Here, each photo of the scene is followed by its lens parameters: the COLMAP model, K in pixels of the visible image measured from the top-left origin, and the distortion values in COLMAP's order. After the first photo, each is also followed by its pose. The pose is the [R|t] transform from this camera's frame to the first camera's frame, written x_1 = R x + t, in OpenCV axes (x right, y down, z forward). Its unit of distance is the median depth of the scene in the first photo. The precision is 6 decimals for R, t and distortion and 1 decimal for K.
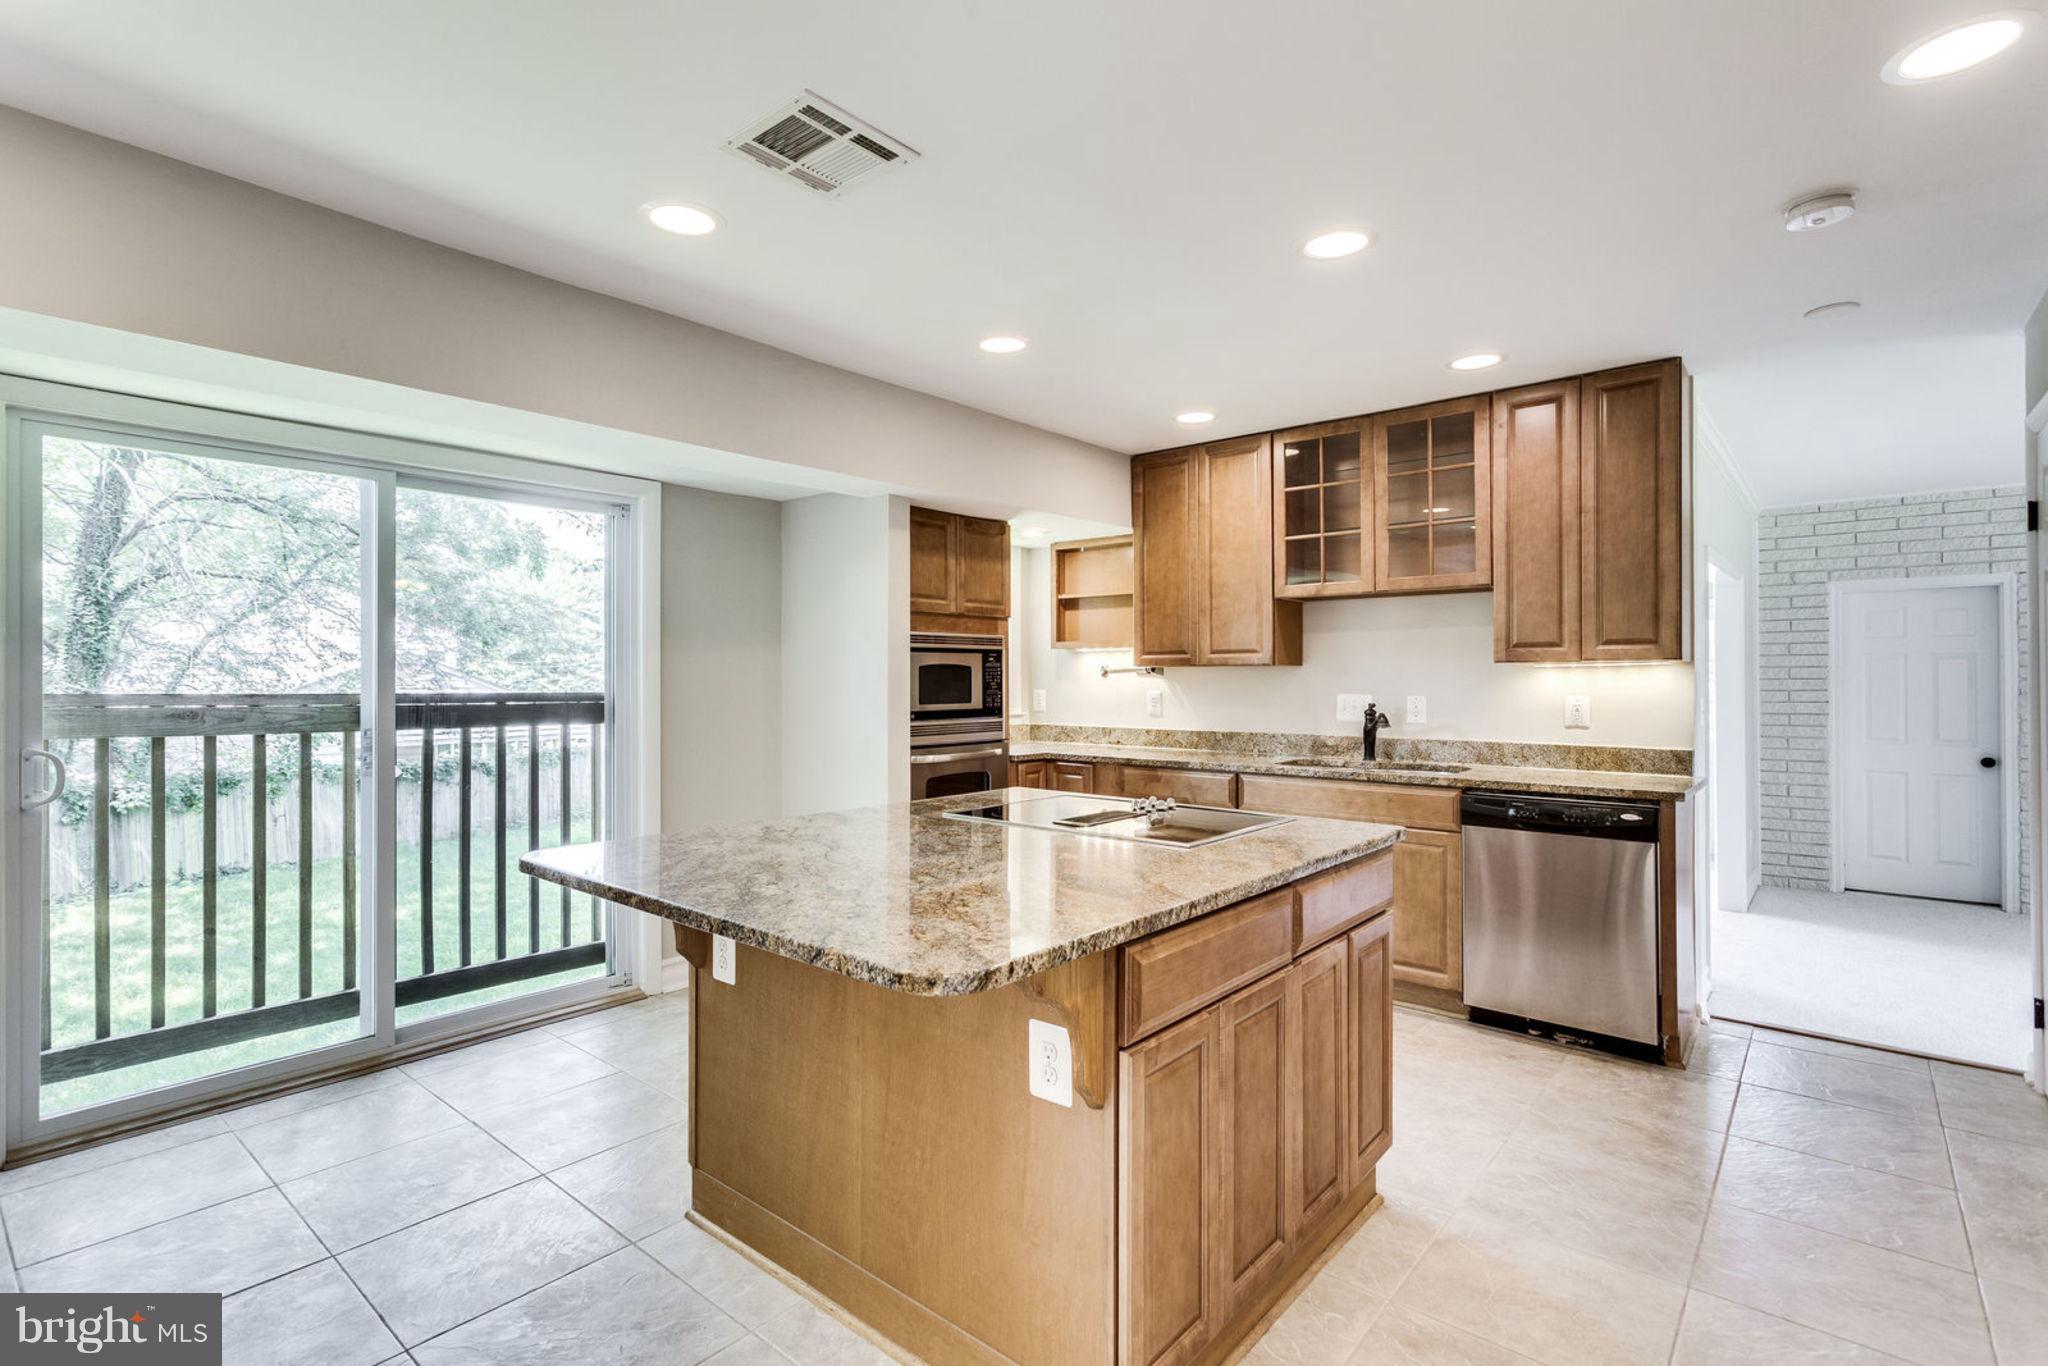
lens RADIAL K [[976.2, 0, 1002.5], [0, 976.2, 681.1], [0, 0, 1]] dist [0.003616, 0.003670]
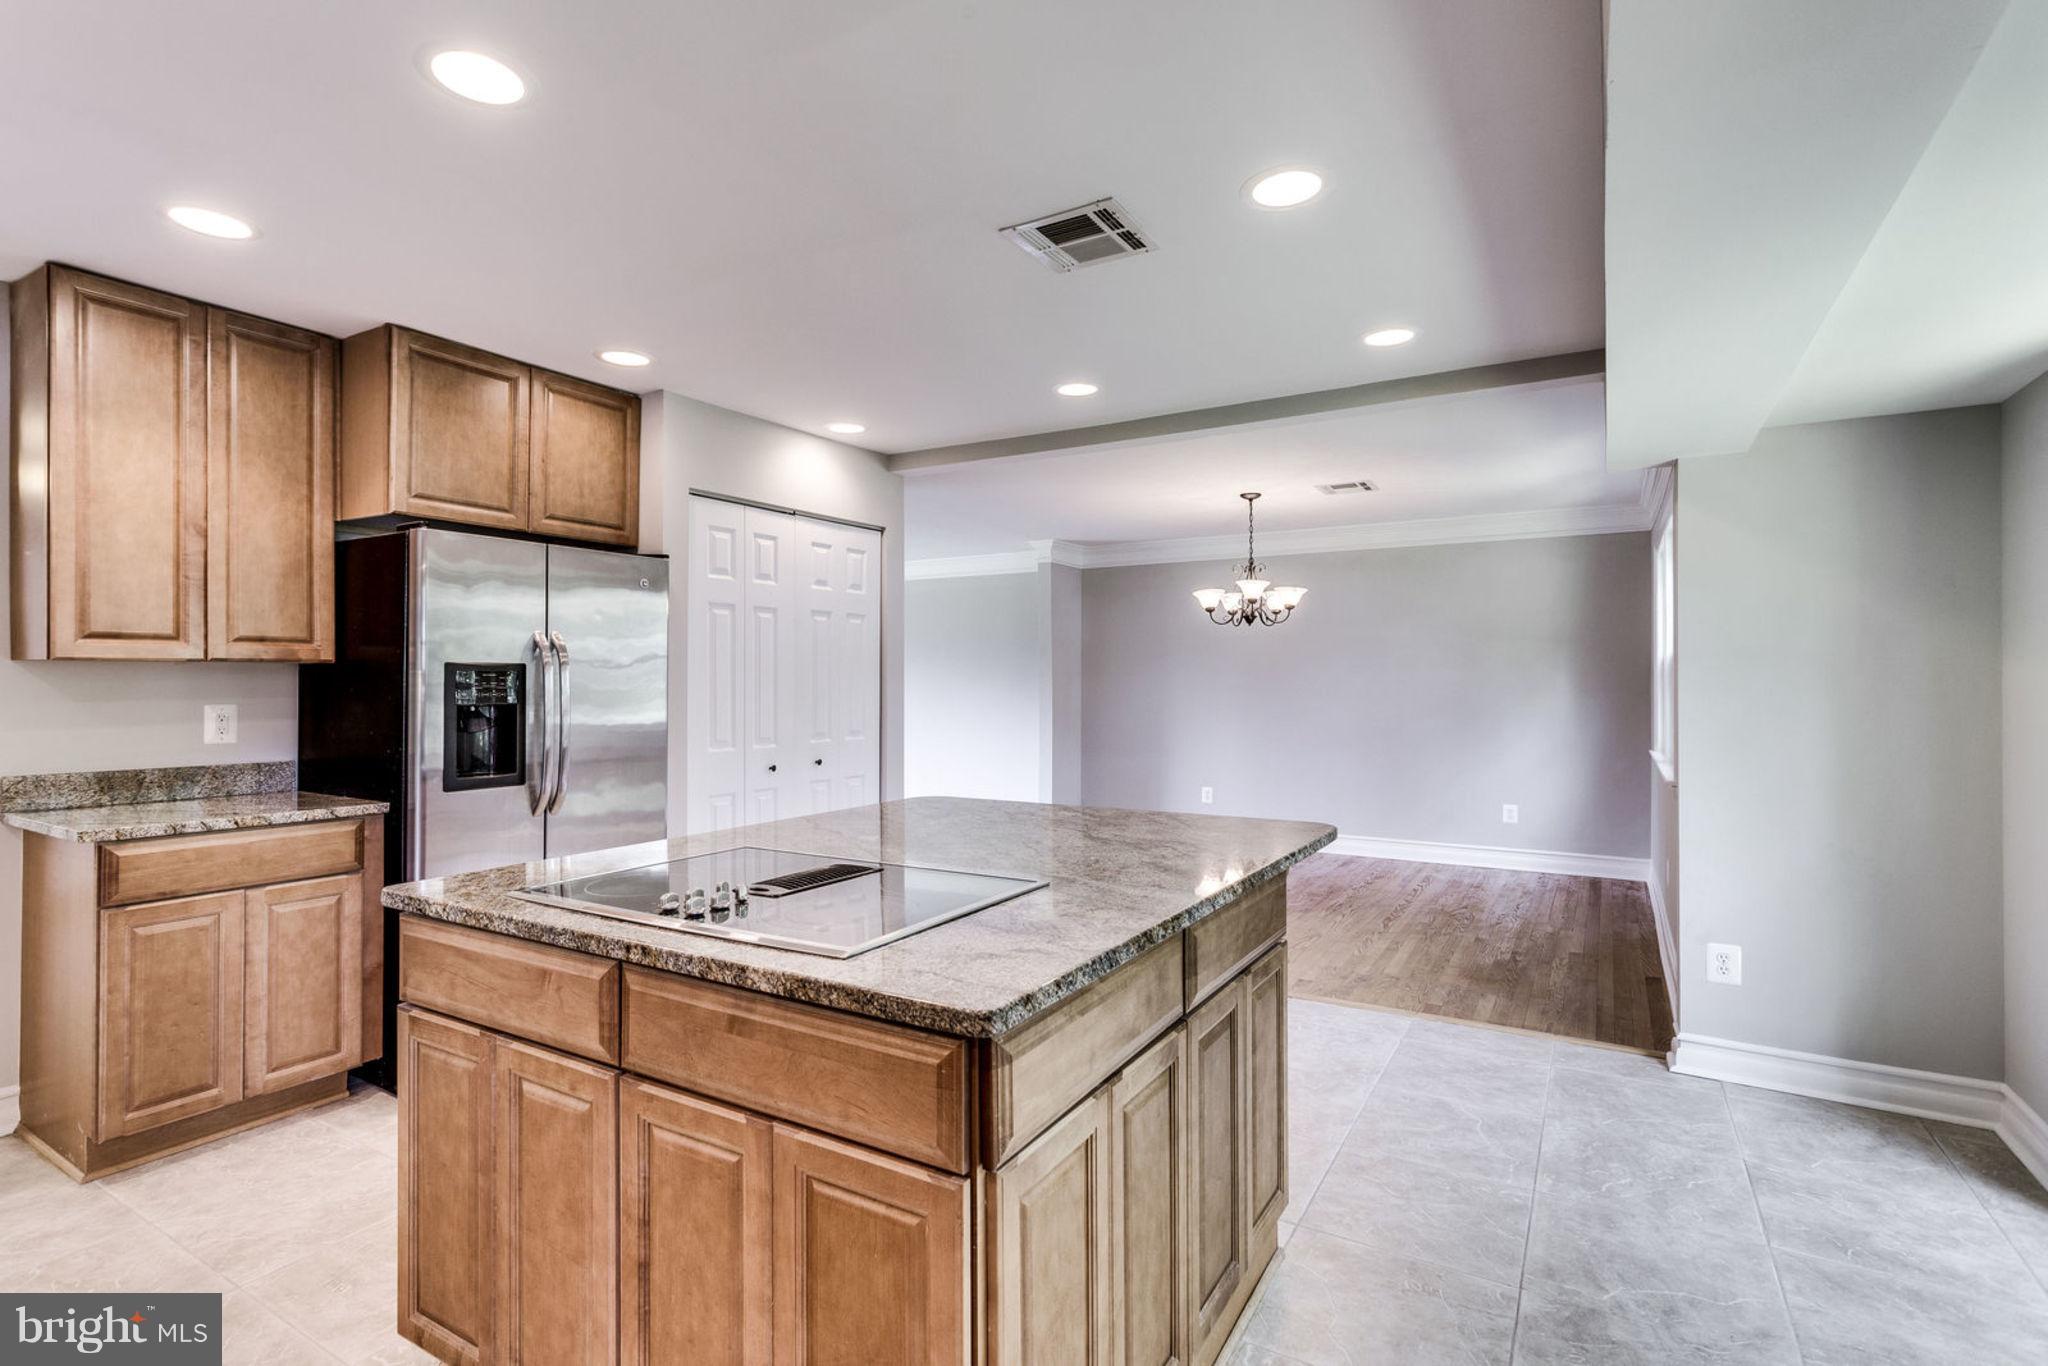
lens RADIAL K [[976.2, 0, 995.7], [0, 976.2, 667.7], [0, 0, 1]] dist [0.003616, 0.003670]
pose [[-0.987706, 0.000745, -0.156322, 0.055550], [0.001869, 0.999973, -0.007043, -0.004158], [0.156312, -0.007248, -0.987681, 1.088118]]
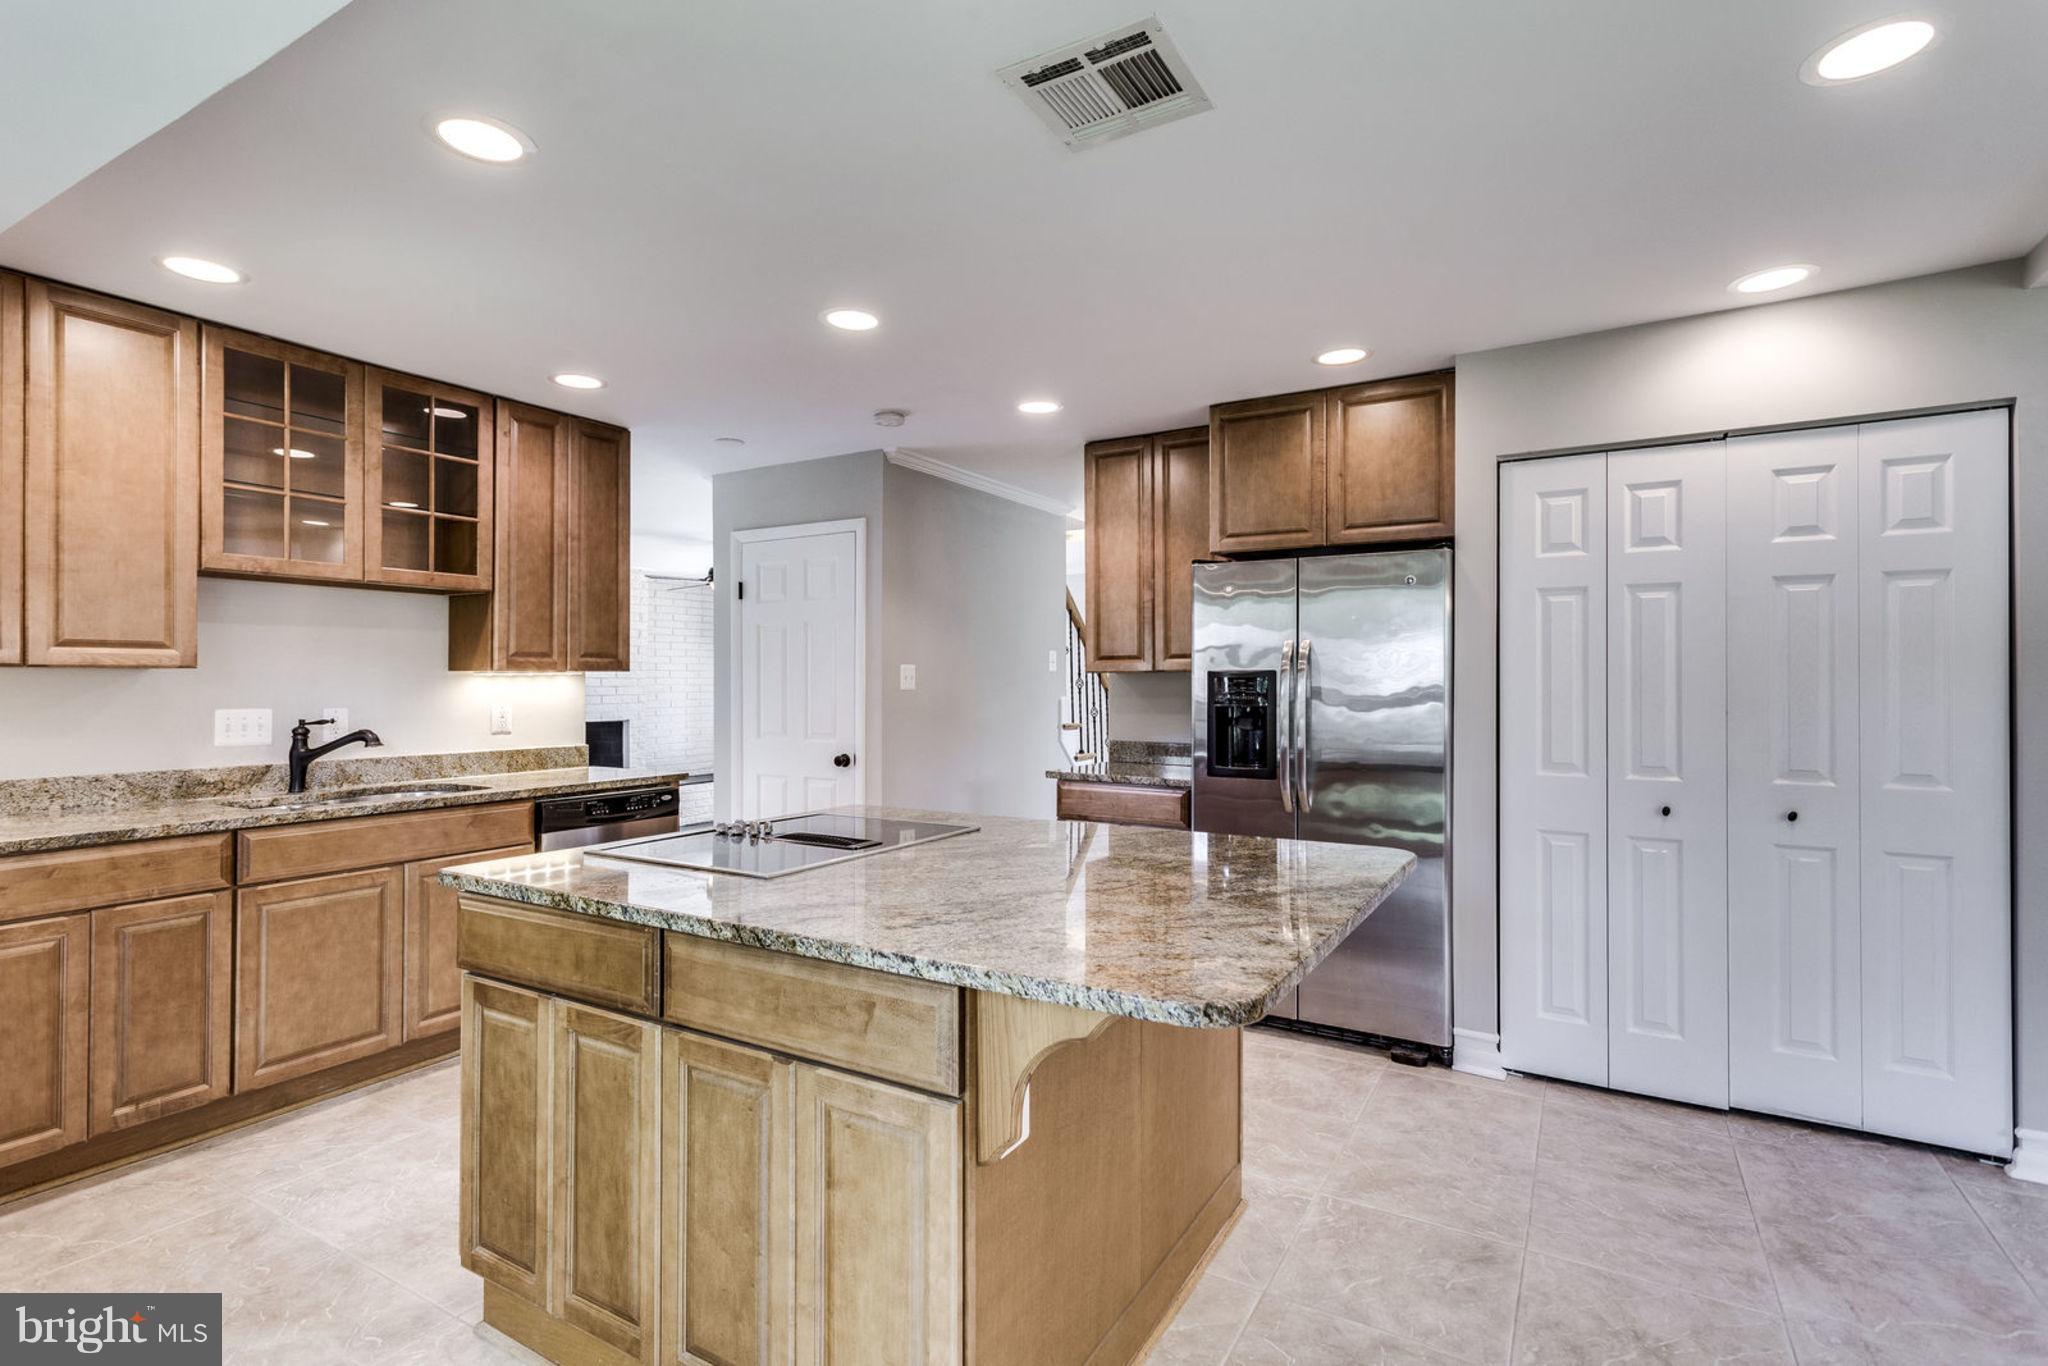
lens RADIAL K [[976.2, 0, 996.7], [0, 976.2, 676.0], [0, 0, 1]] dist [0.003616, 0.003670]
pose [[-0.162960, 0.008213, 0.986599, -0.524001], [0.005201, 0.999959, -0.007465, -0.003478], [-0.986619, 0.003915, -0.162996, 0.630548]]
